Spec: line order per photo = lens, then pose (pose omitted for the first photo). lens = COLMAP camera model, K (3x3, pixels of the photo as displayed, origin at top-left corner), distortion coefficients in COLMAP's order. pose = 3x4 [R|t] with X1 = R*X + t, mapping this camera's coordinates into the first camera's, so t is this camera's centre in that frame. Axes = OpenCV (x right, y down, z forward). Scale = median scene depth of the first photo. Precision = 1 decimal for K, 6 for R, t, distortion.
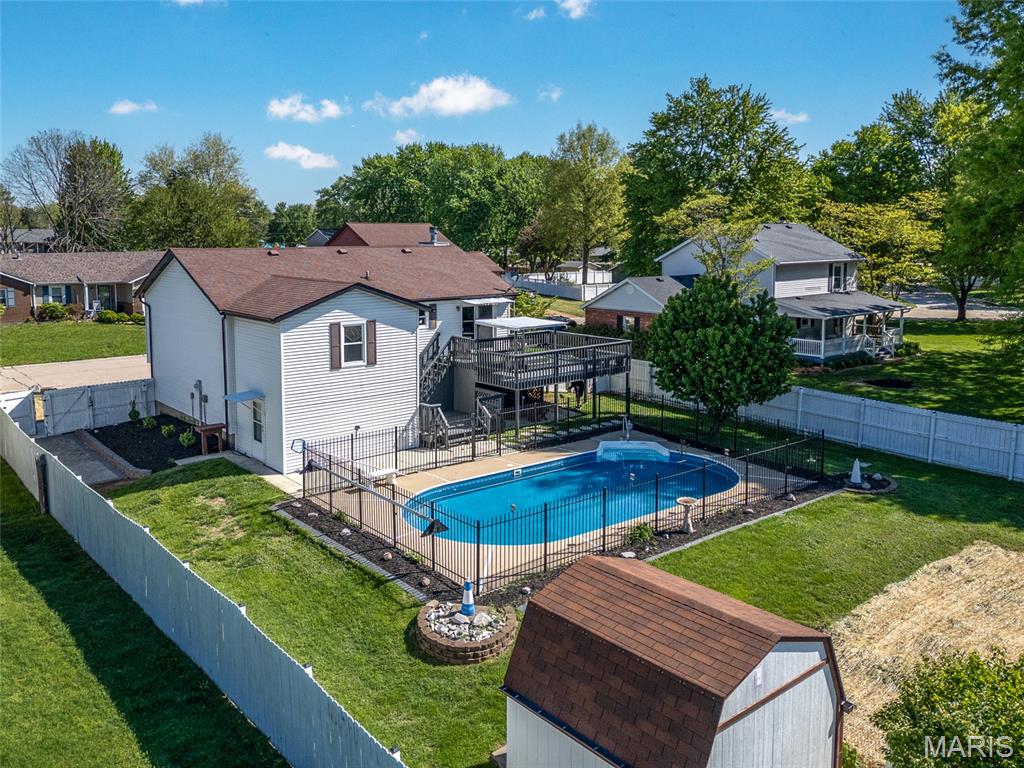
lens RADIAL K [[841.9, 0, 489.1], [0, 841.9, 330.0], [0, 0, 1]] dist [0.040659, -0.000868]
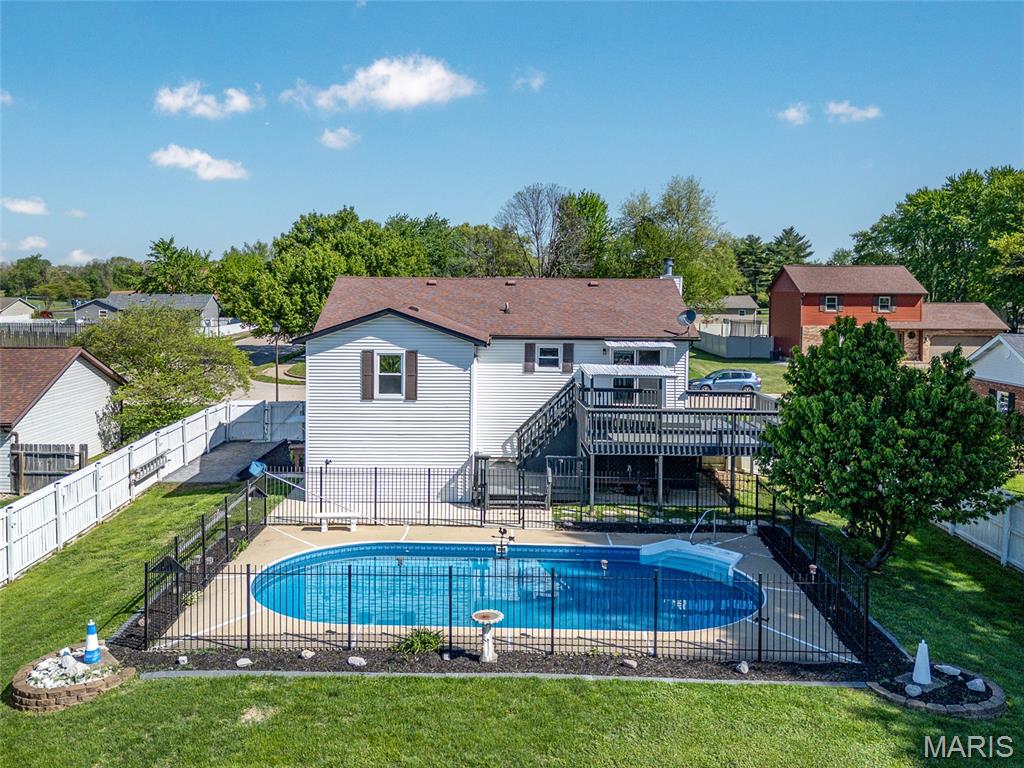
lens RADIAL K [[891.7, 0, 485.1], [0, 891.7, 309.2], [0, 0, 1]] dist [0.101799, -0.133106]
pose [[0.769077, 0.025085, -0.638664, 0.541230], [-0.082755, 0.994727, -0.060583, -0.004158], [0.633776, 0.099446, 0.767097, 0.304239]]
